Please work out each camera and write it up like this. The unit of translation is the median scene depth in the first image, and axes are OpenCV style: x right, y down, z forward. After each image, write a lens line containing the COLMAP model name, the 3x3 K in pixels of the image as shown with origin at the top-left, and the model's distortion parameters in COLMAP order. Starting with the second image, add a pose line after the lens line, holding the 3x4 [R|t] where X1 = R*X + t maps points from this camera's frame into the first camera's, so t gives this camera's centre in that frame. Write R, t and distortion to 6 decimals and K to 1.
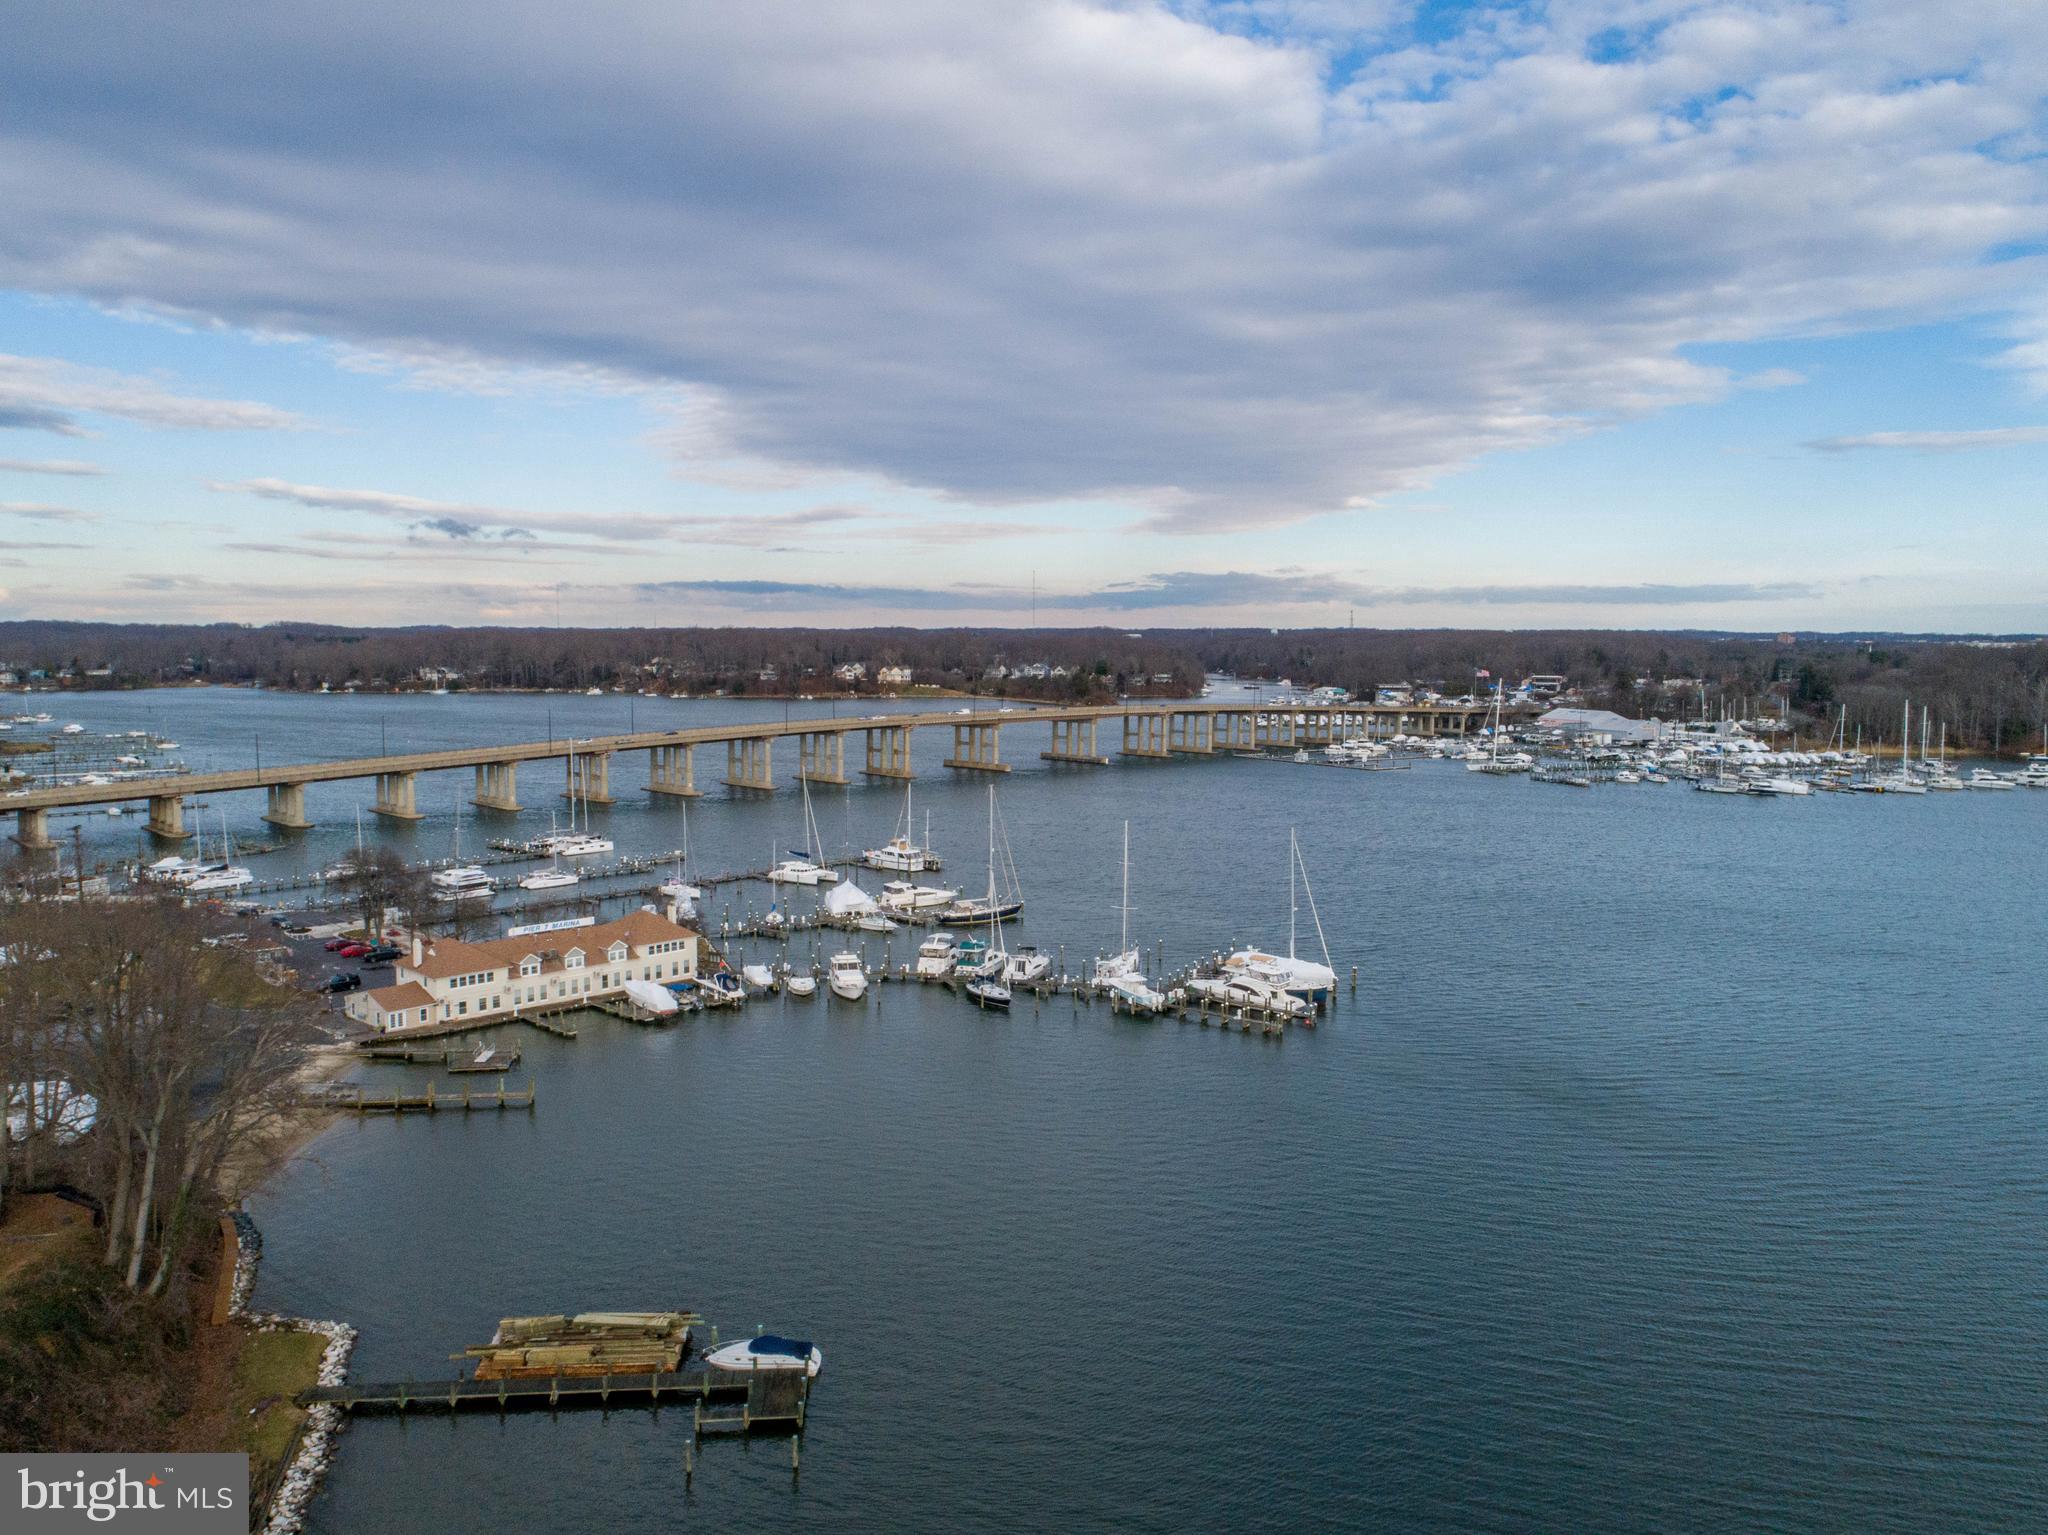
lens RADIAL K [[1553.5, 0, 1027.0], [0, 1553.5, 768.4], [0, 0, 1]] dist [-0.024288, 0.013889]
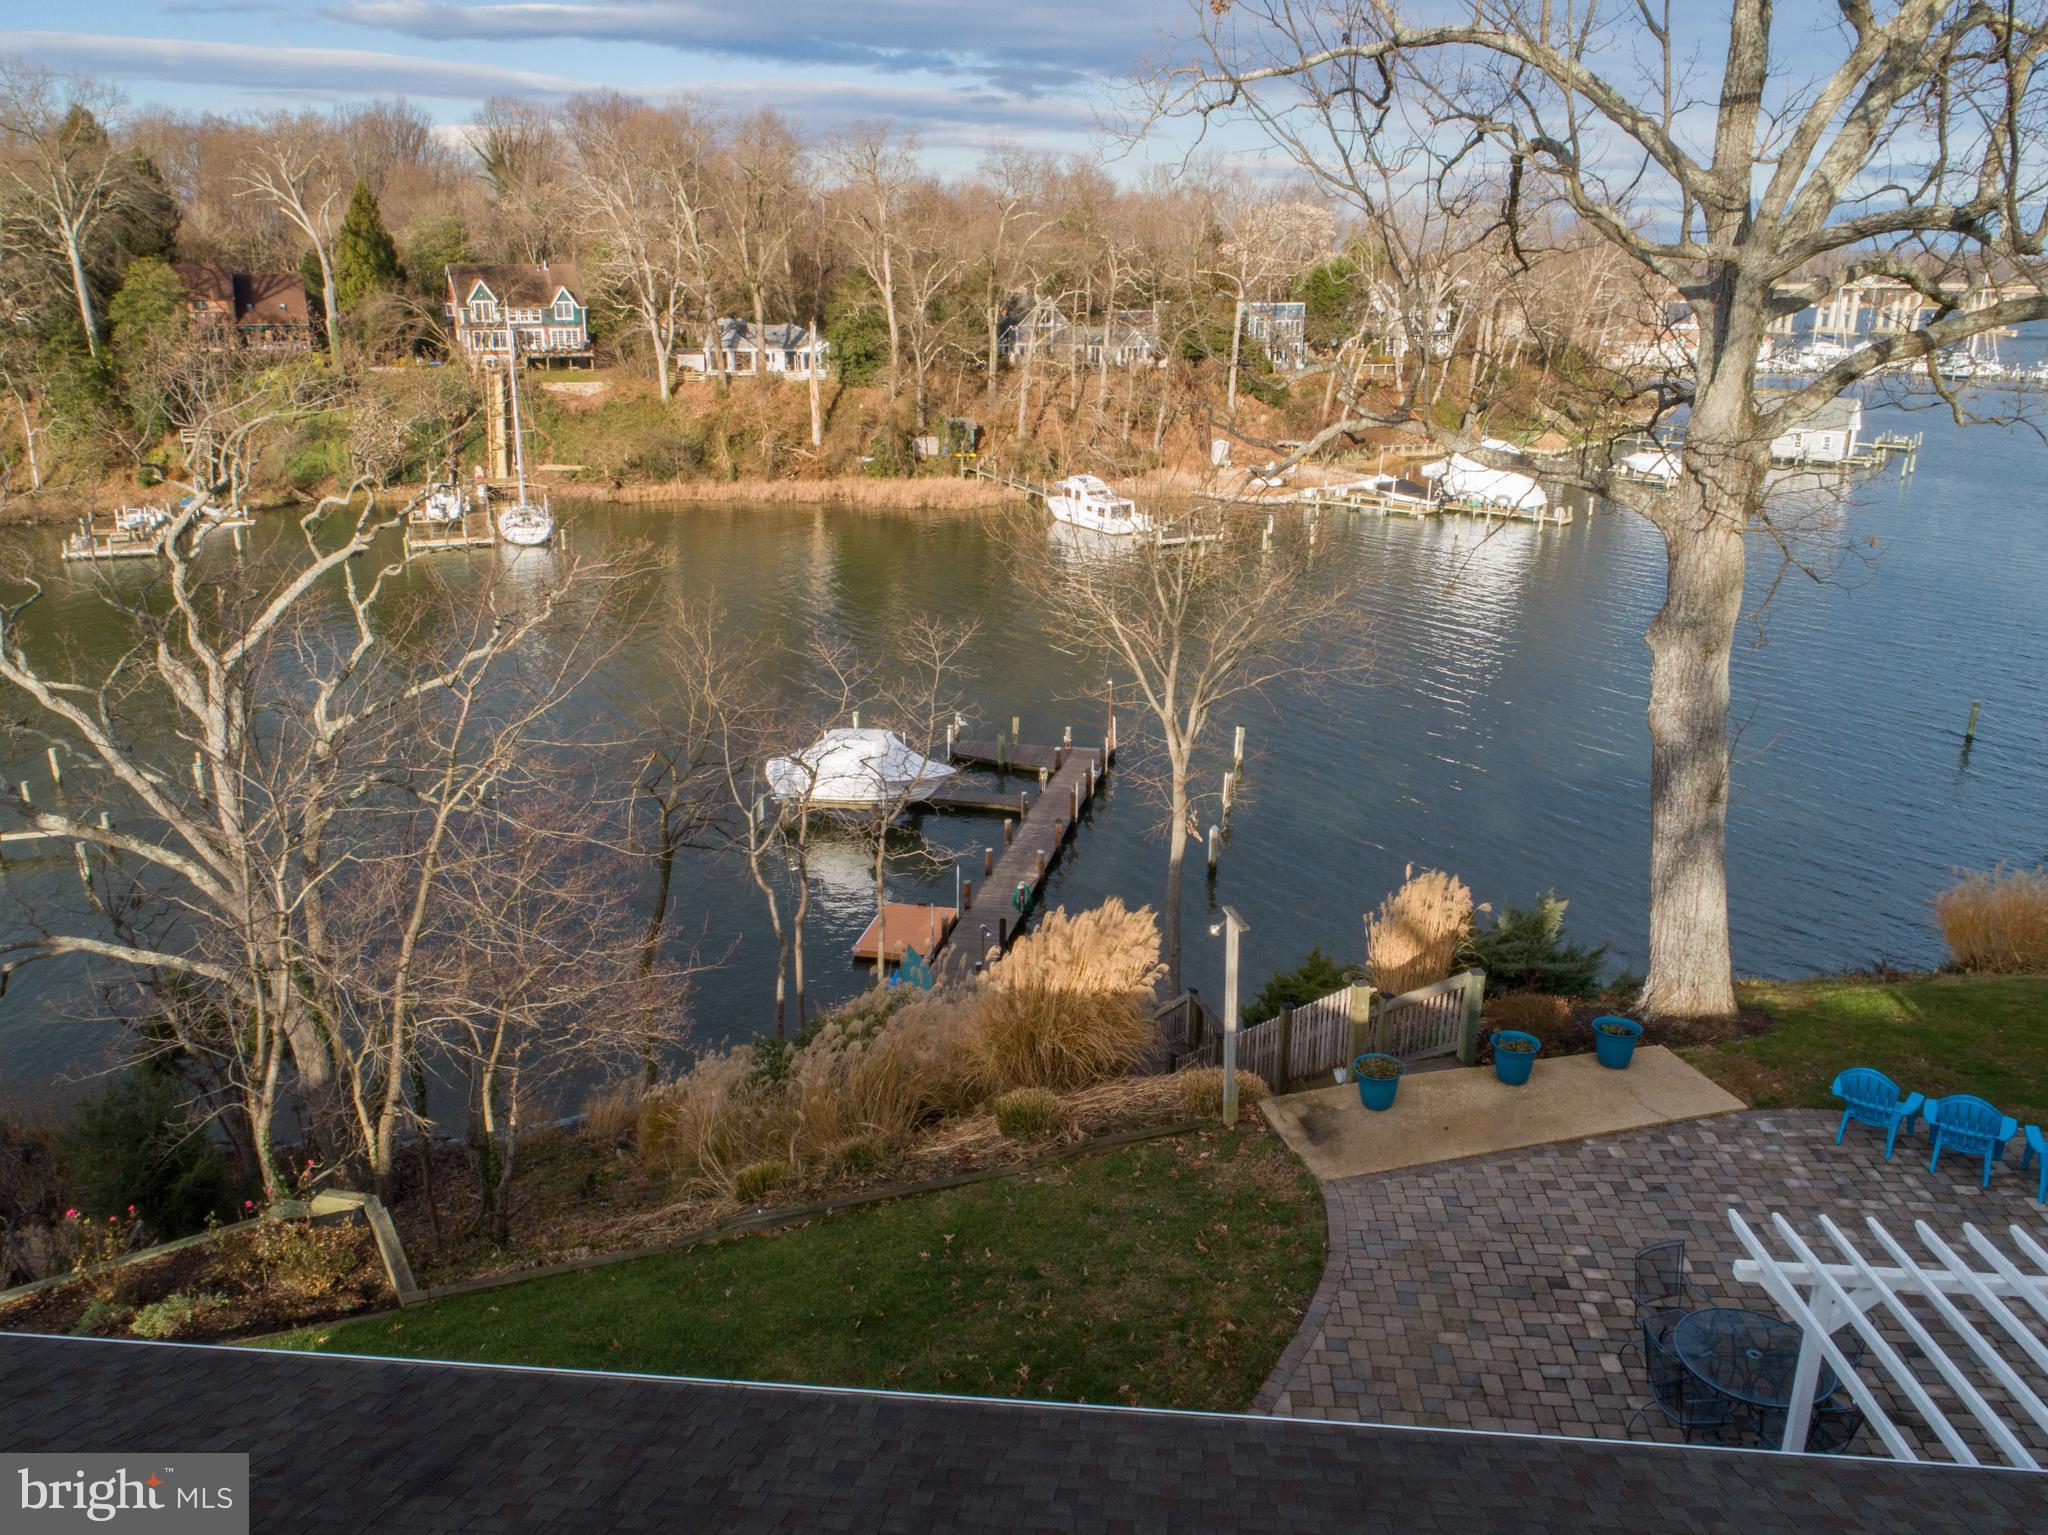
lens RADIAL K [[1553.5, 0, 1027.0], [0, 1553.5, 768.4], [0, 0, 1]] dist [-0.024288, 0.013889]
pose [[0.834542, 0.176119, -0.522036, 0.024247], [-0.056338, 0.969843, 0.237132, 0.067038], [0.548056, -0.168486, 0.819297, -0.301517]]
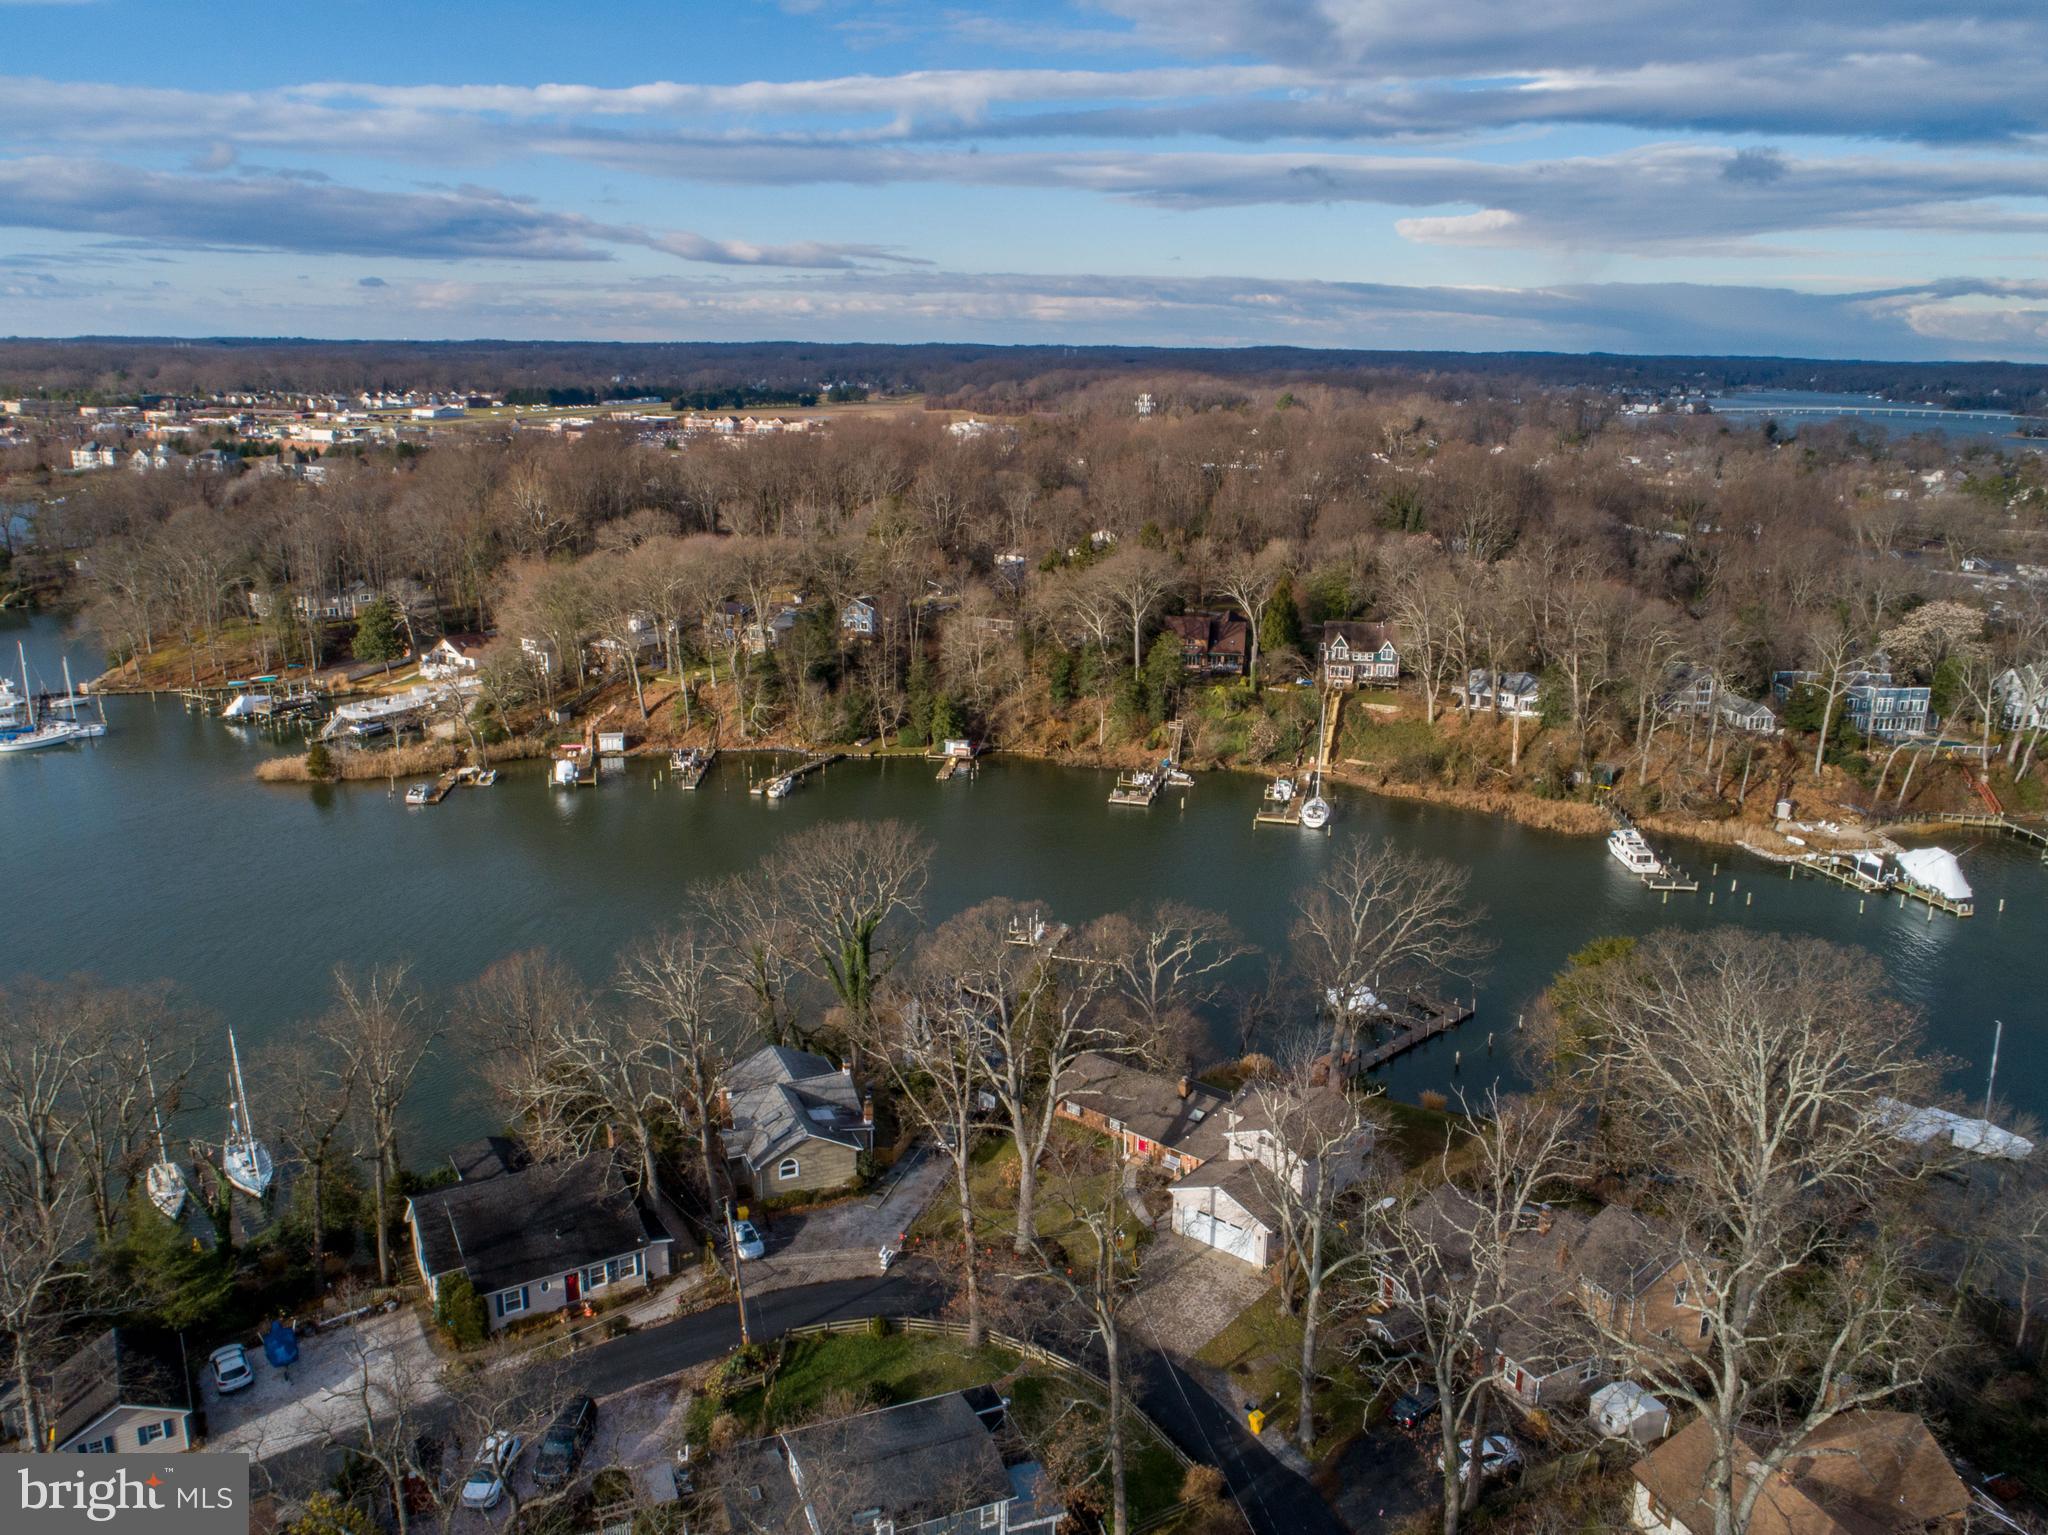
lens RADIAL K [[1553.5, 0, 1027.0], [0, 1553.5, 768.4], [0, 0, 1]] dist [-0.024288, 0.013889]
pose [[0.382576, 0.247997, -0.890019, 0.165152], [-0.094335, 0.968753, 0.229386, -0.000749], [0.919096, -0.003798, 0.394016, -0.381522]]
